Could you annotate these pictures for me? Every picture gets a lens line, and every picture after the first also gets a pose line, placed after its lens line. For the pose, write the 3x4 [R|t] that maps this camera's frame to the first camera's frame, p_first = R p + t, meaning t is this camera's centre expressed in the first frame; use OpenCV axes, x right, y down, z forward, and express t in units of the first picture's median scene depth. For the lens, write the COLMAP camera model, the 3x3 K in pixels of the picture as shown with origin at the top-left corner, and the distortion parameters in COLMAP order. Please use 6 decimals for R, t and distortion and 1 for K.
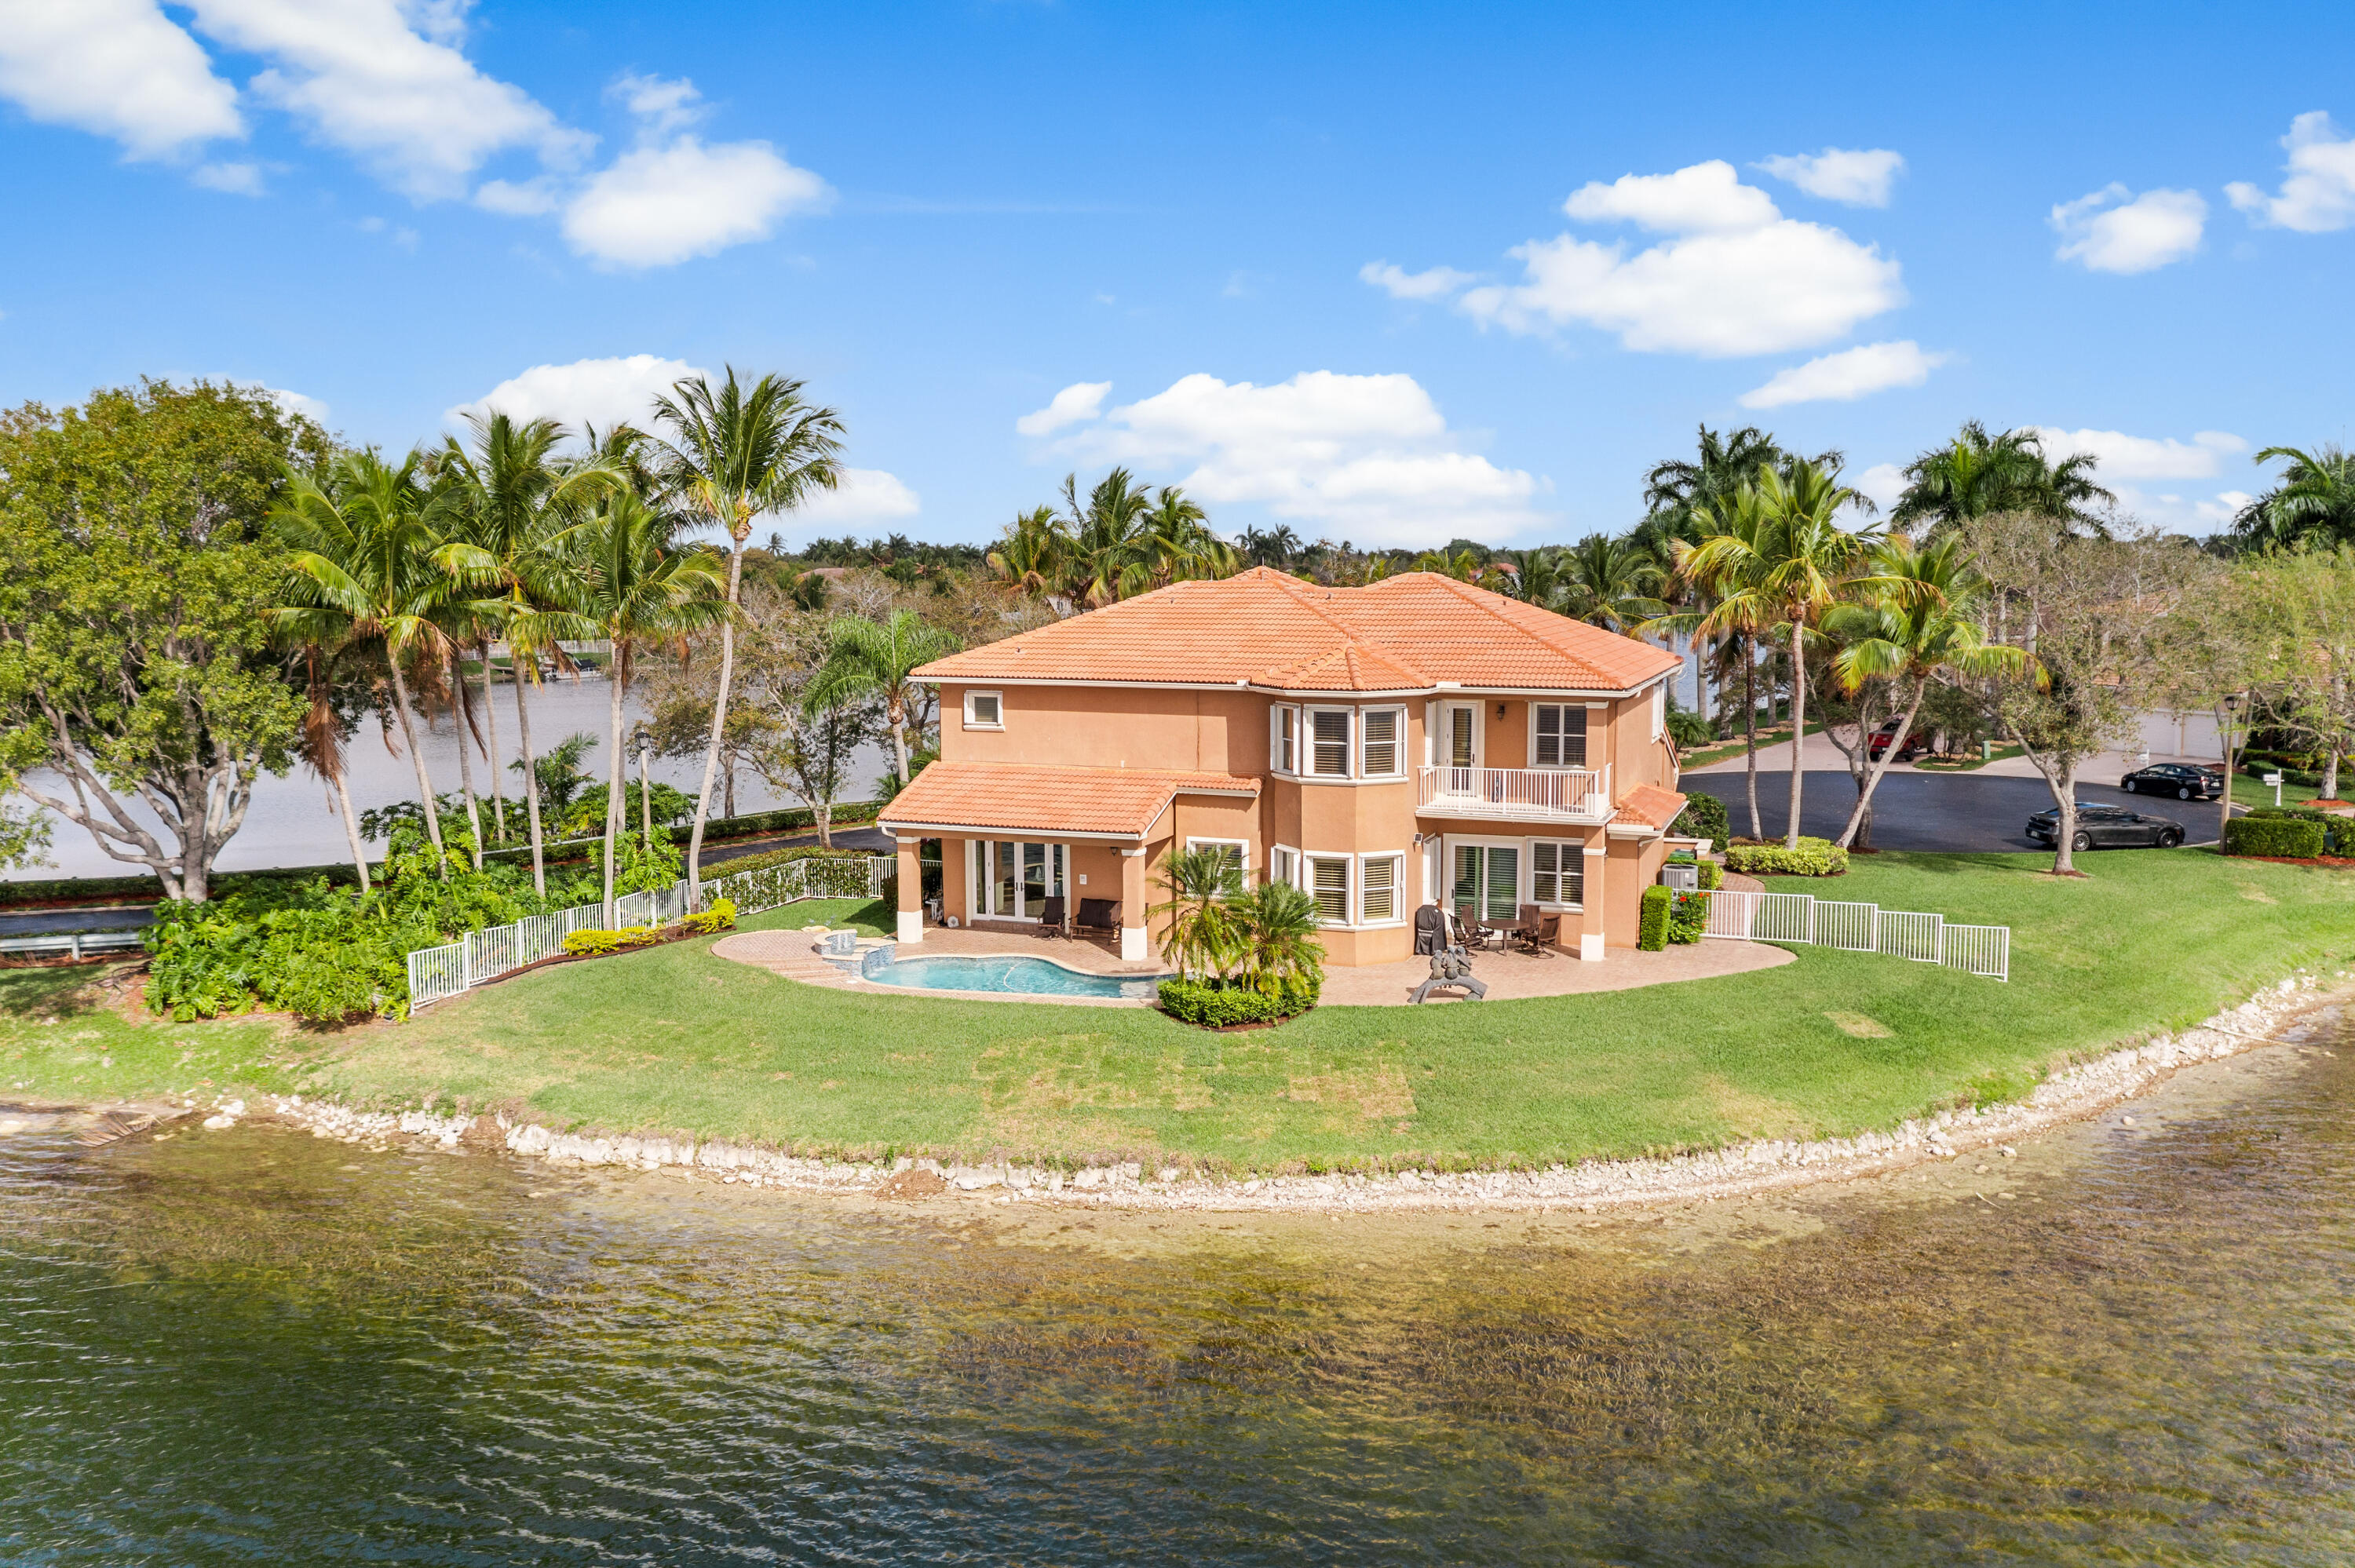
lens RADIAL K [[1911.7, 0, 1177.5], [0, 1911.7, 784.0], [0, 0, 1]] dist [-0.013853, -0.003134]
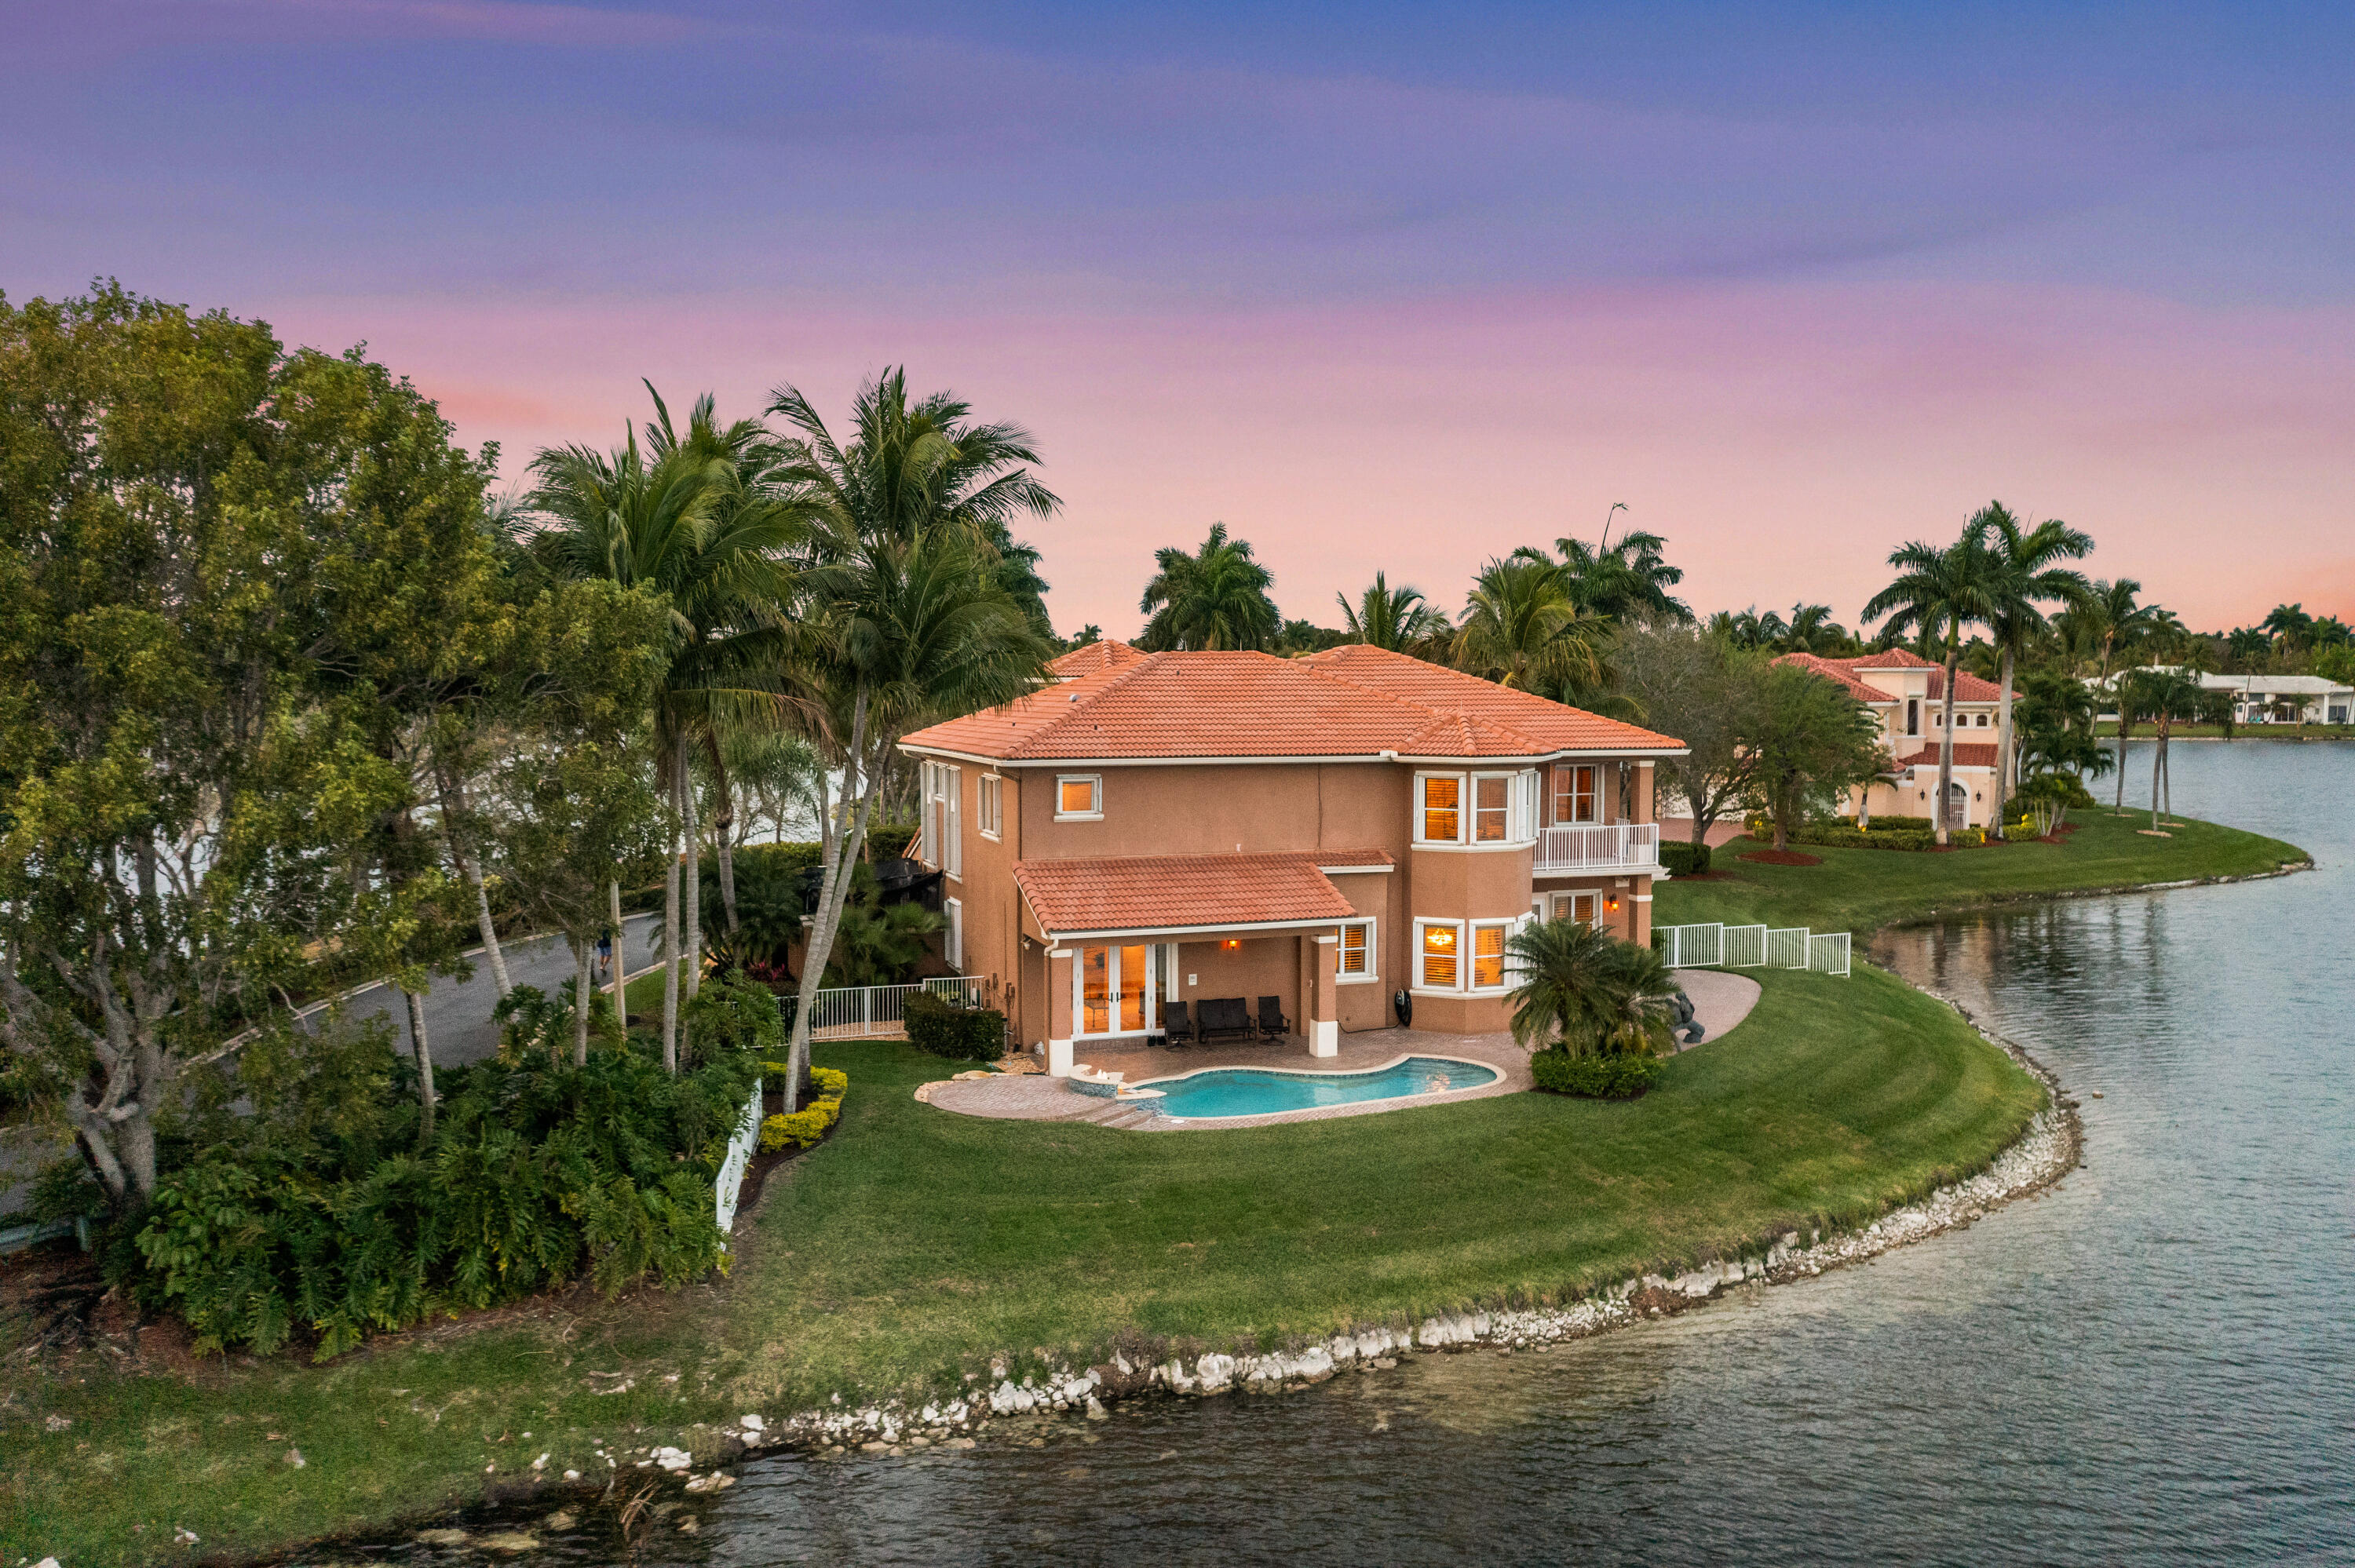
lens RADIAL K [[1856.0, 0, 1177.5], [0, 1856.0, 784.0], [0, 0, 1]] dist [-0.018076, -0.002907]
pose [[0.756617, -0.038542, 0.652721, -0.672574], [0.072037, 0.997098, -0.024628, -0.022471], [-0.649877, 0.065654, 0.757198, 0.367121]]
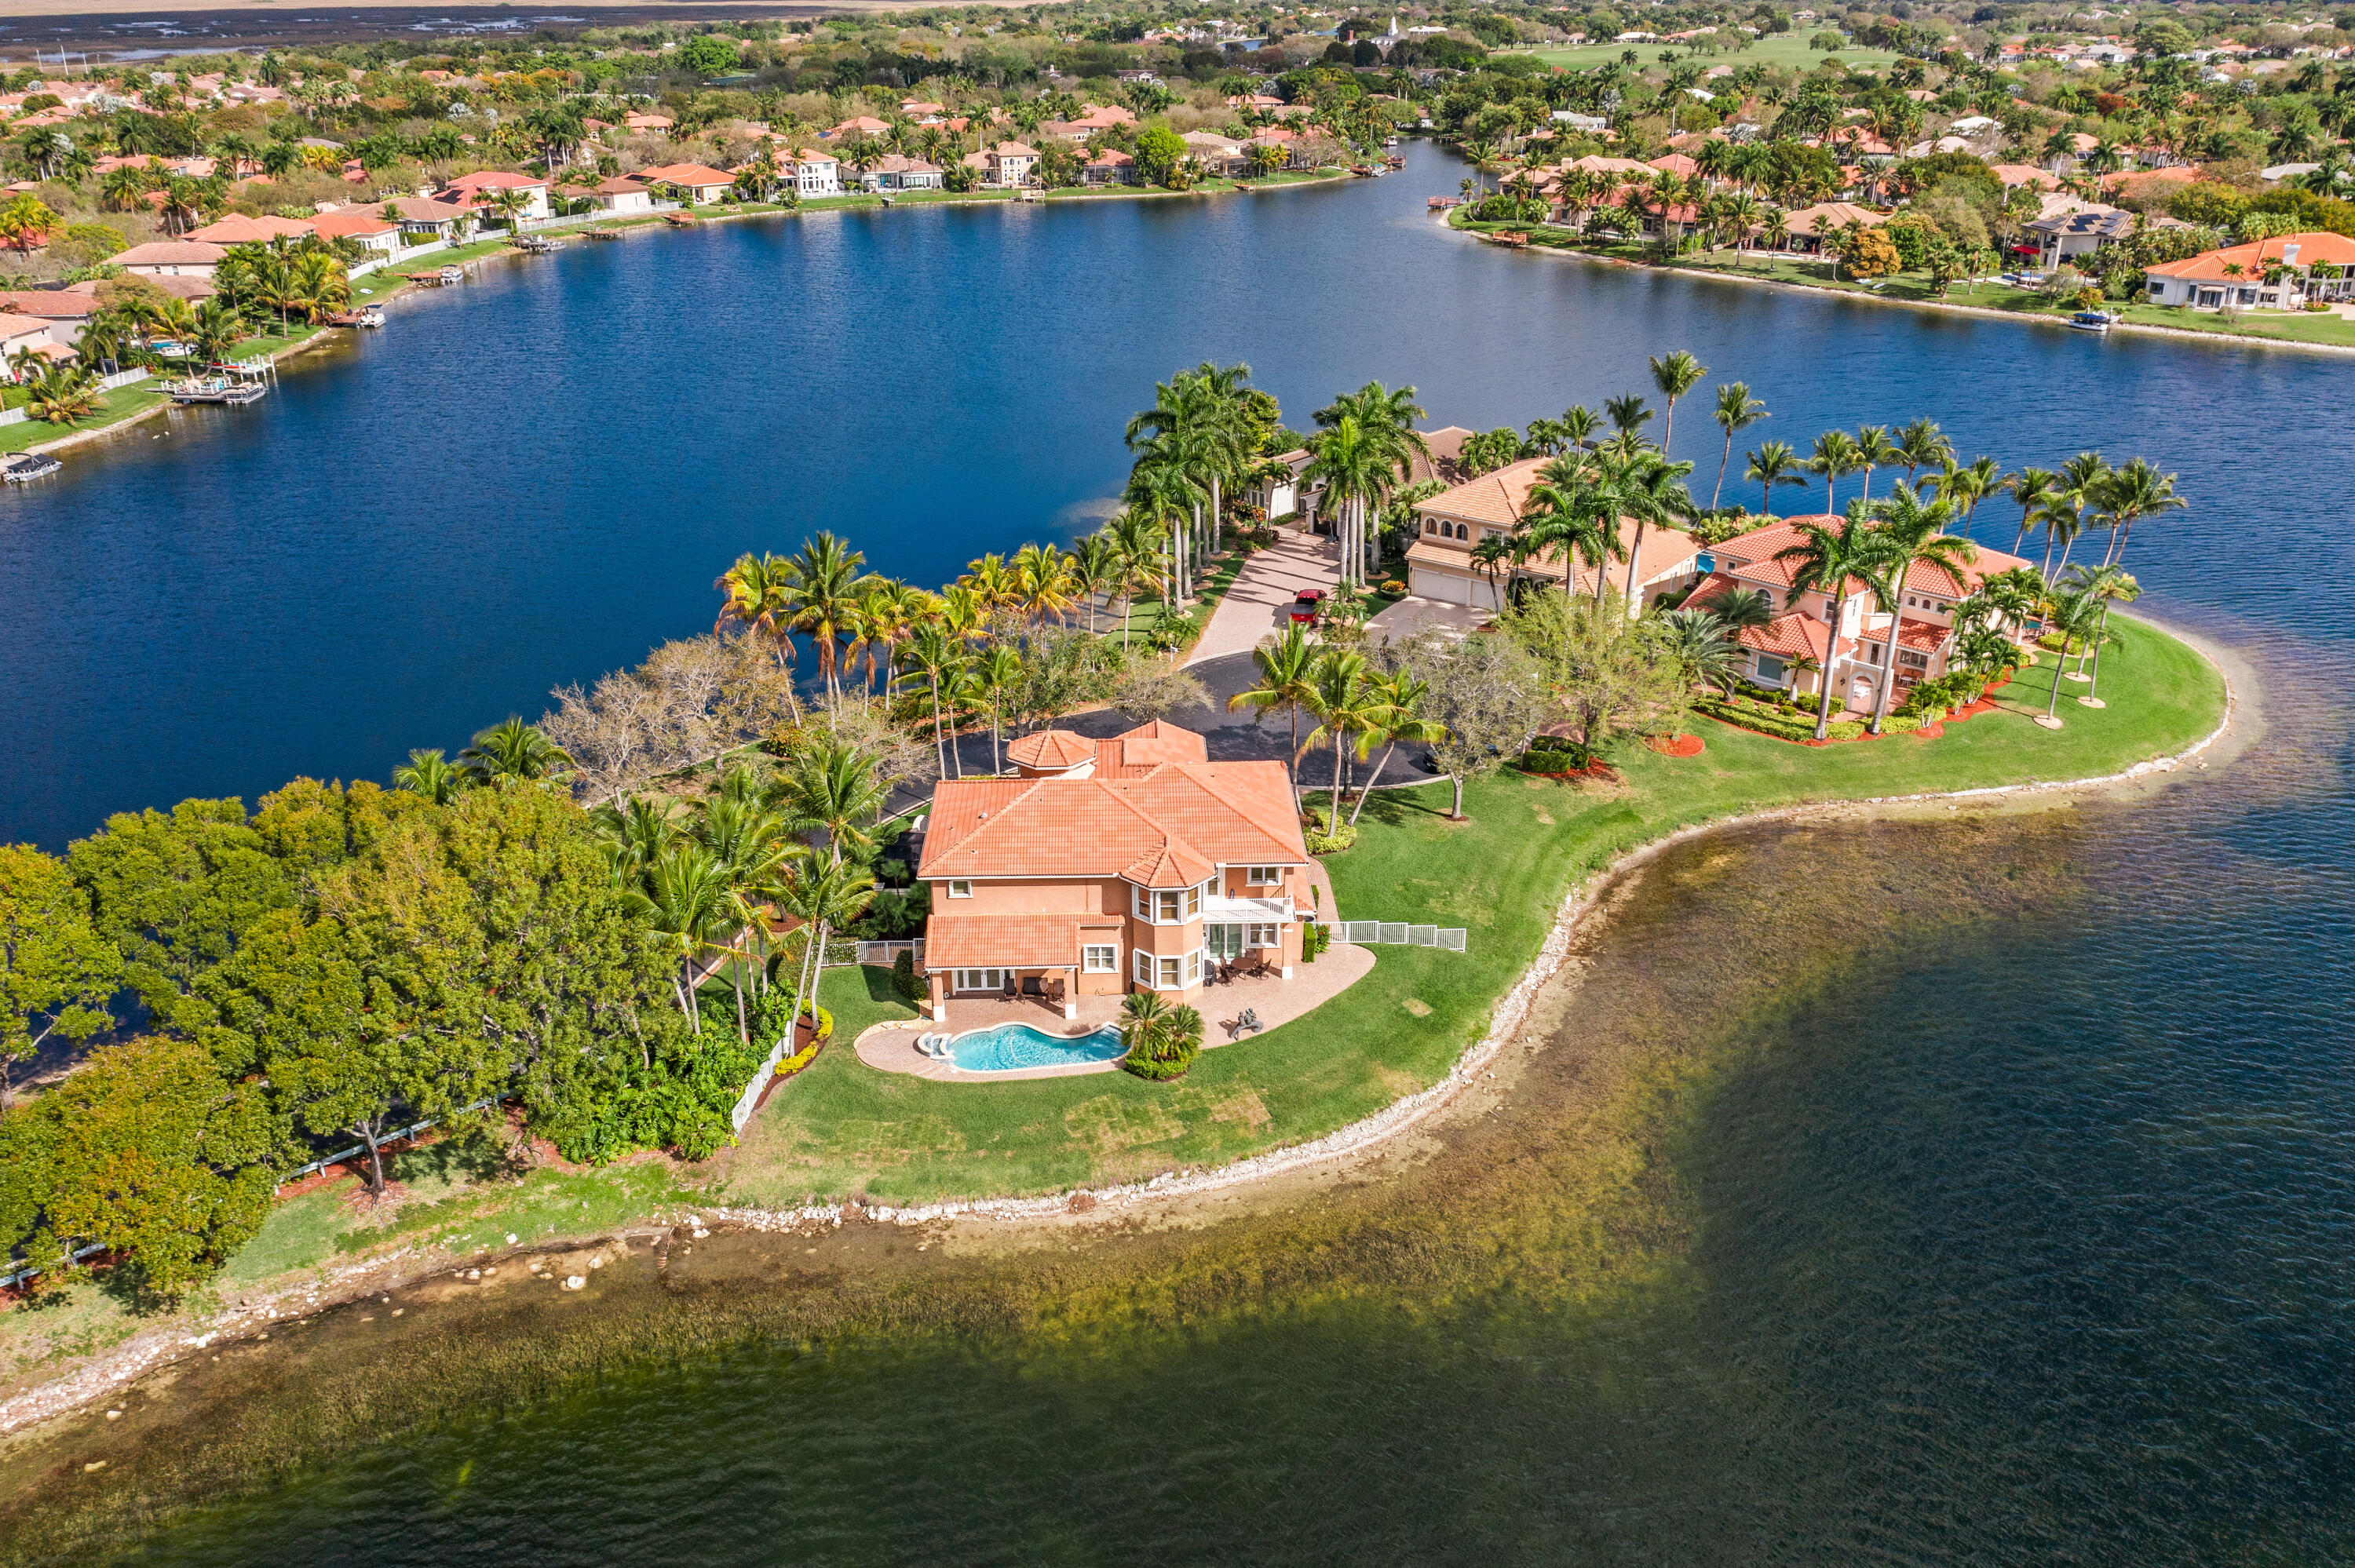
lens RADIAL K [[1885.0, 0, 1177.5], [0, 1885.0, 784.0], [0, 0, 1]] dist [-0.013579, -0.001782]
pose [[0.920296, -0.153450, 0.359872, -0.589221], [0.043024, 0.953984, 0.296756, -0.713964], [-0.388849, -0.257620, 0.884550, -0.689818]]
